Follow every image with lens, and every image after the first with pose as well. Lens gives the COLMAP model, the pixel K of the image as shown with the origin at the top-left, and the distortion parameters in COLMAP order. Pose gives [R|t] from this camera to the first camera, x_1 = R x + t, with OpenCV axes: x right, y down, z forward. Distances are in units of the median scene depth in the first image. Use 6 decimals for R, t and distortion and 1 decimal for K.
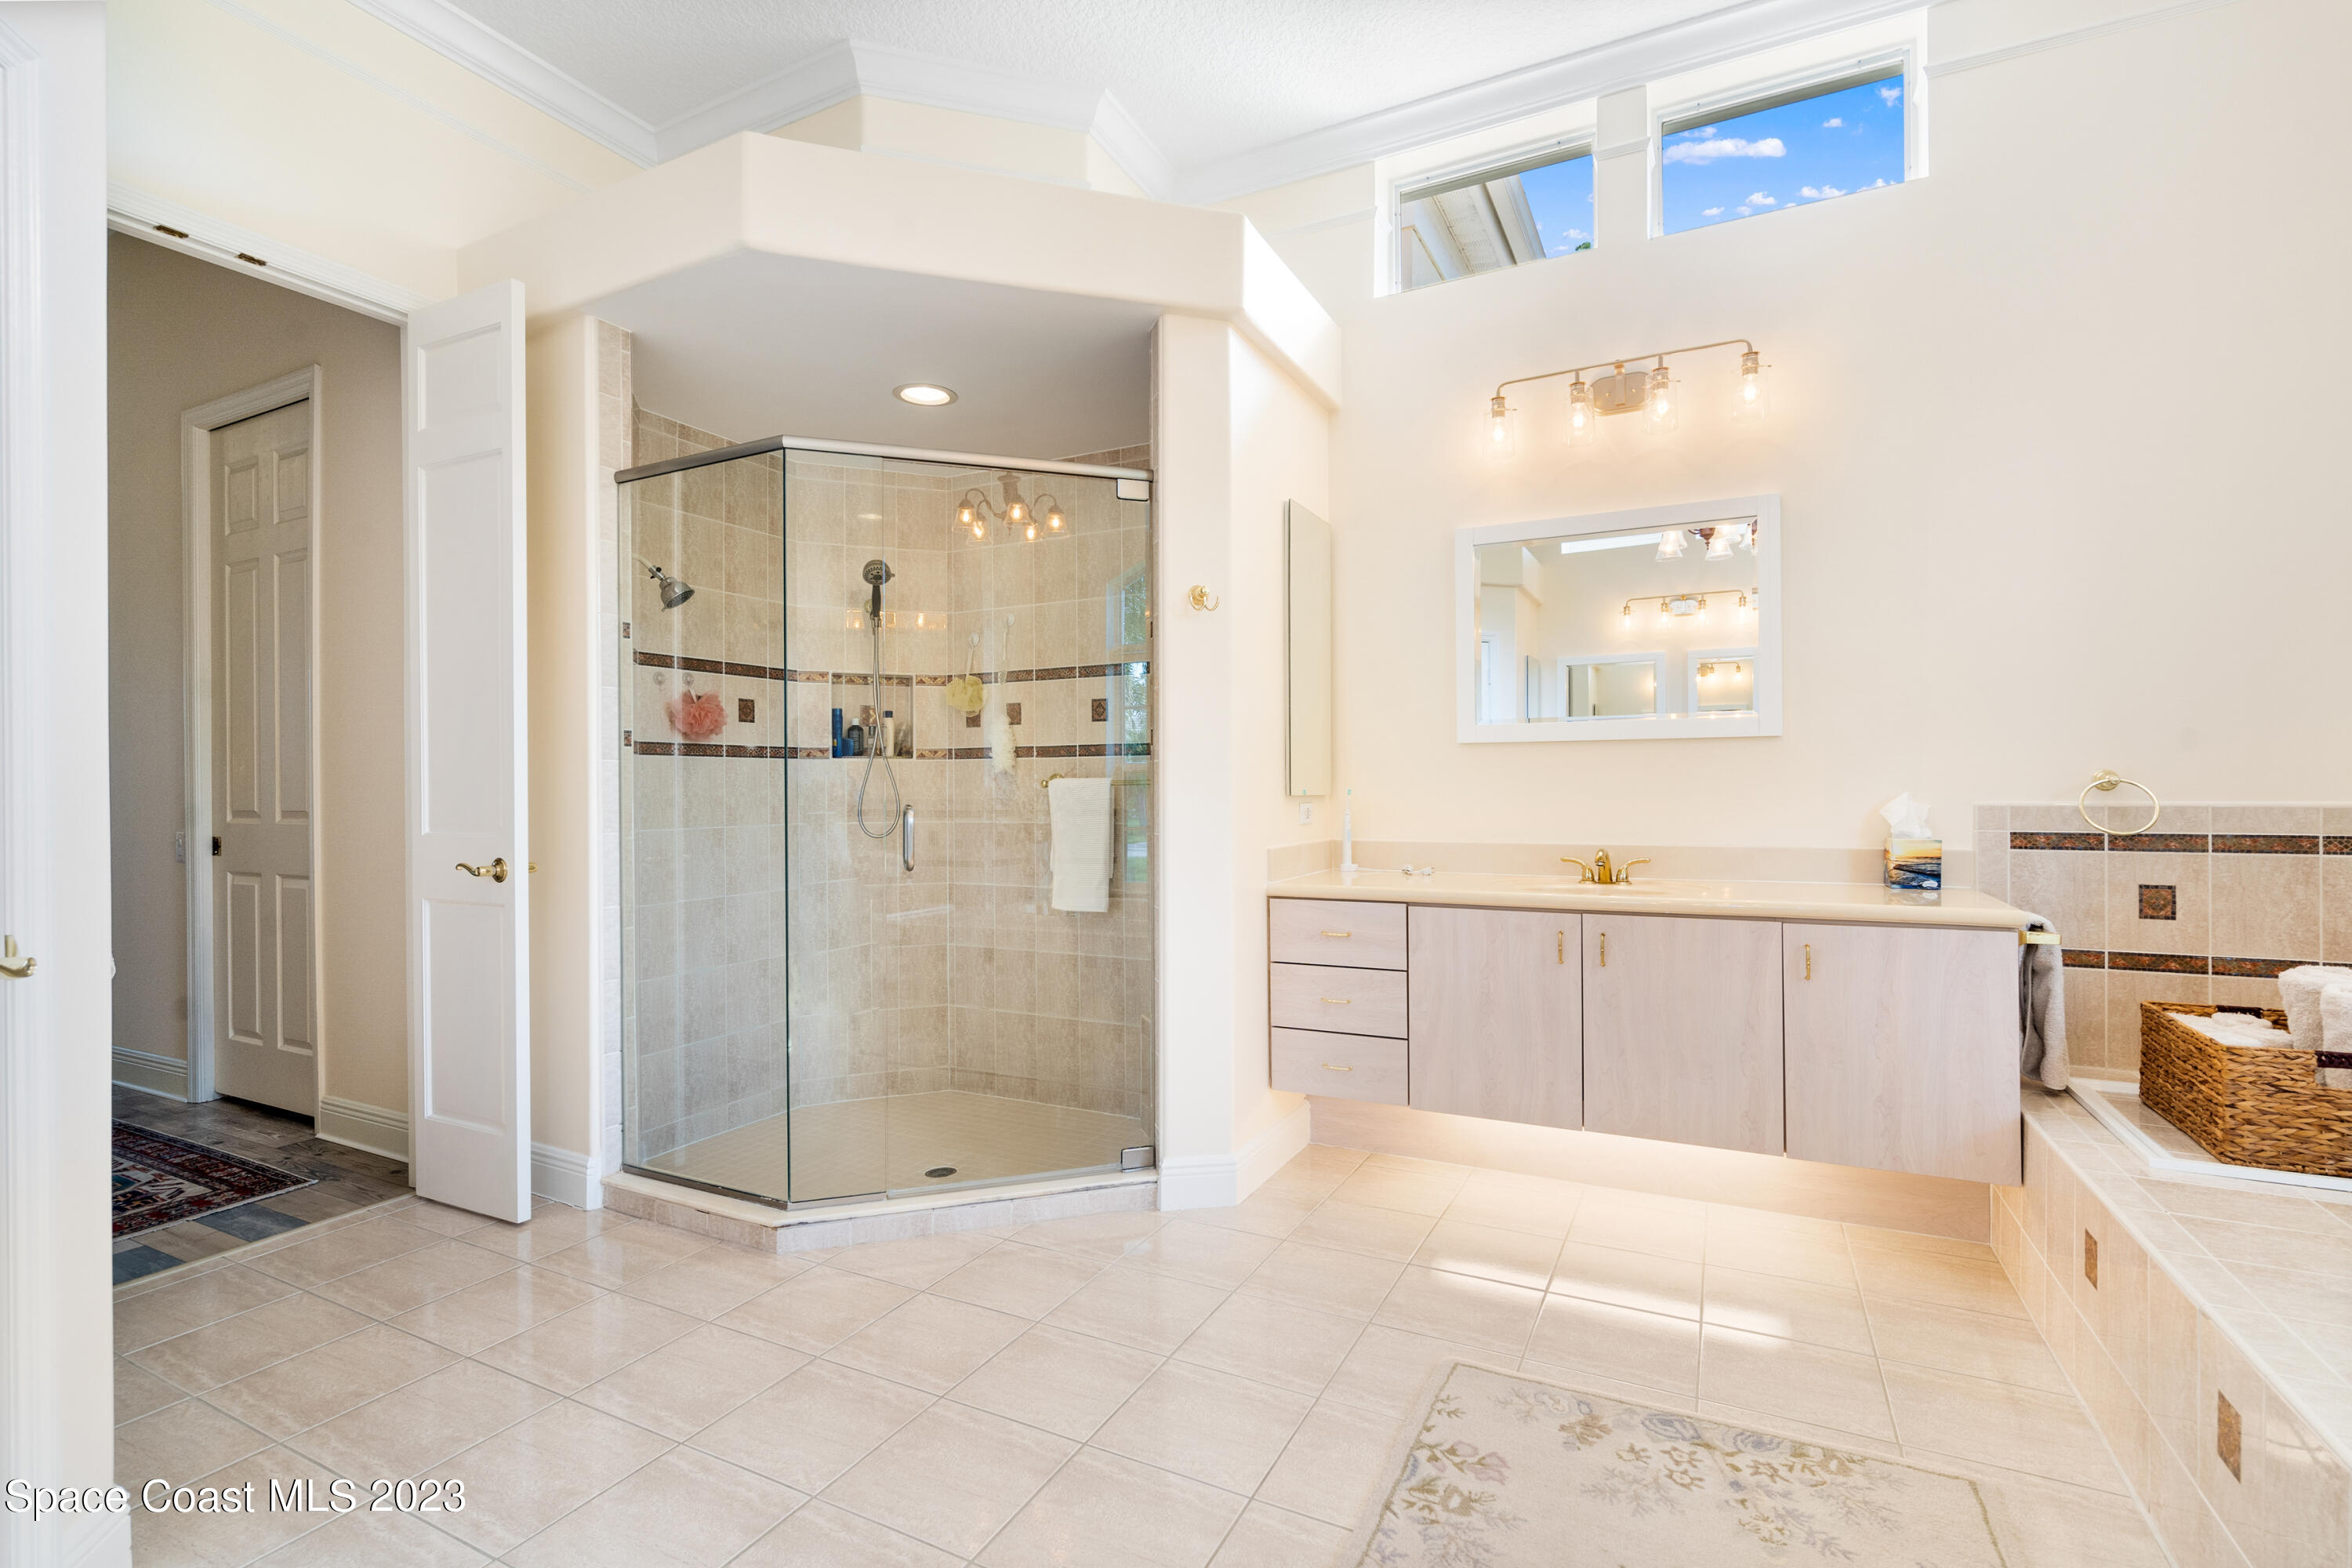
lens RADIAL K [[1065.5, 0, 1186.5], [0, 1065.5, 784.7], [0, 0, 1]] dist [-0.002781, -0.000291]
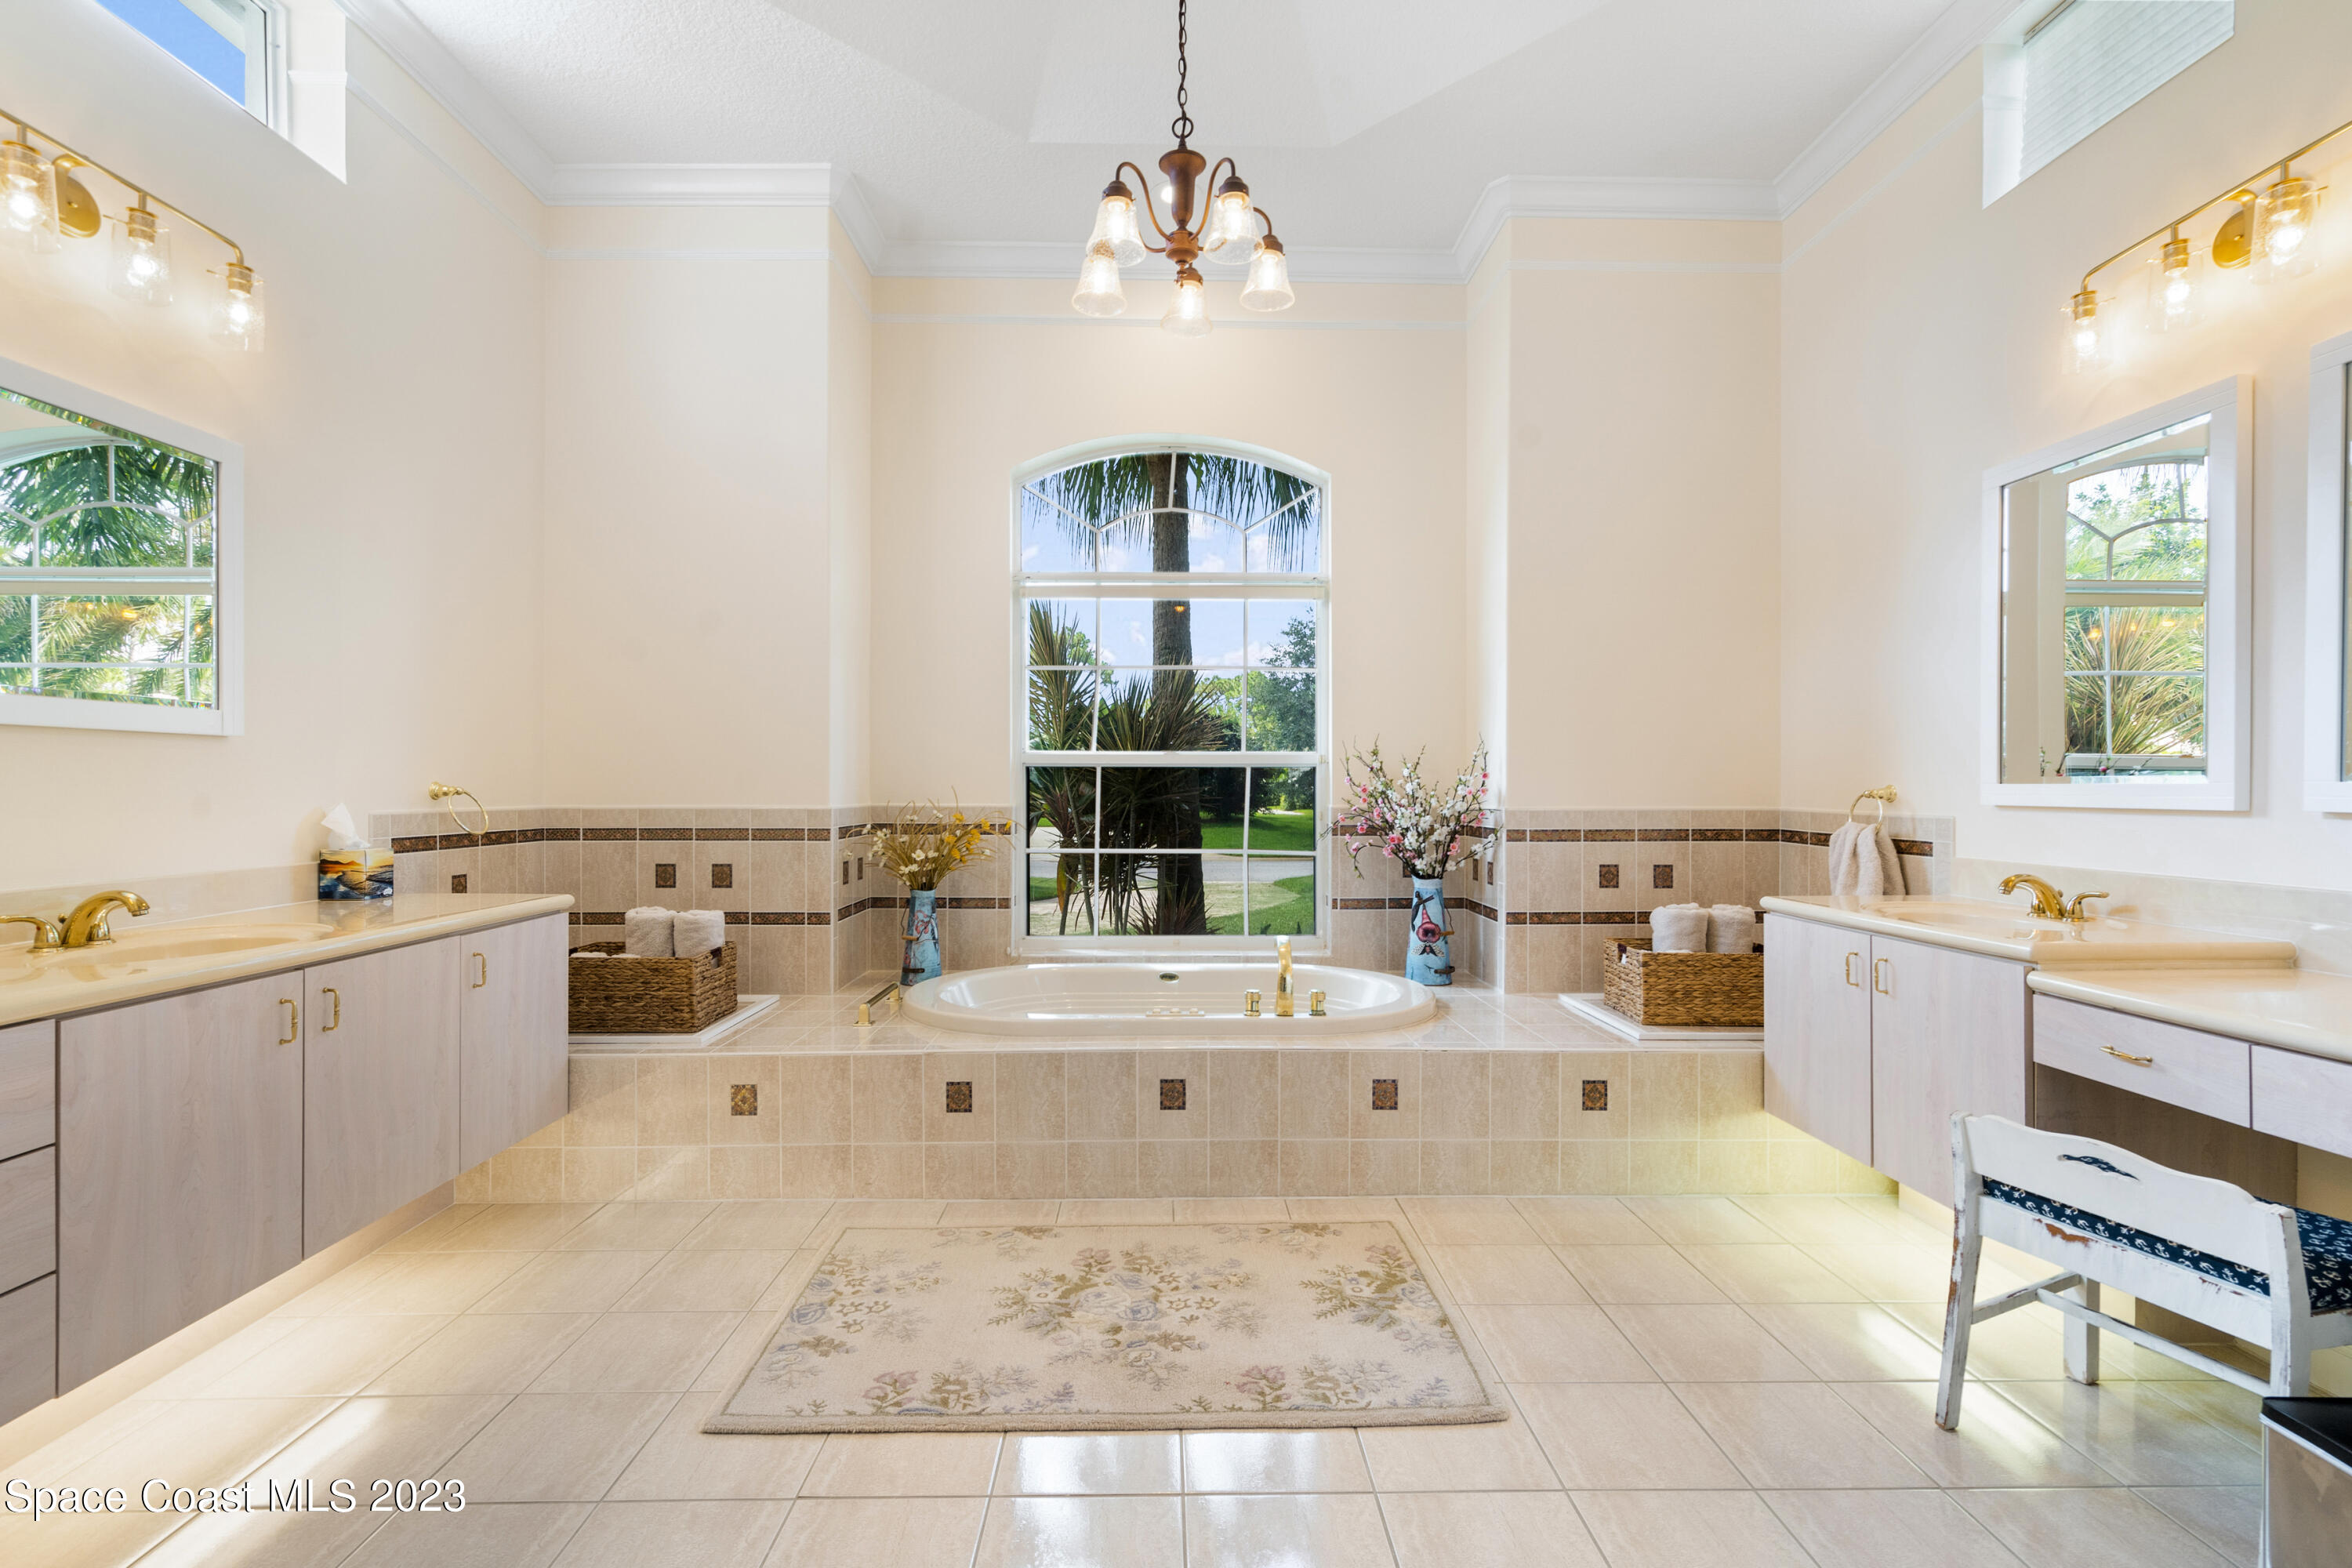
lens RADIAL K [[1065.5, 0, 1186.5], [0, 1065.5, 784.7], [0, 0, 1]] dist [-0.002781, -0.000291]
pose [[-0.476871, 0.006560, 0.878949, -0.675504], [-0.003043, 0.999954, -0.009114, -0.002714], [-0.878968, -0.007021, -0.476829, 0.960522]]
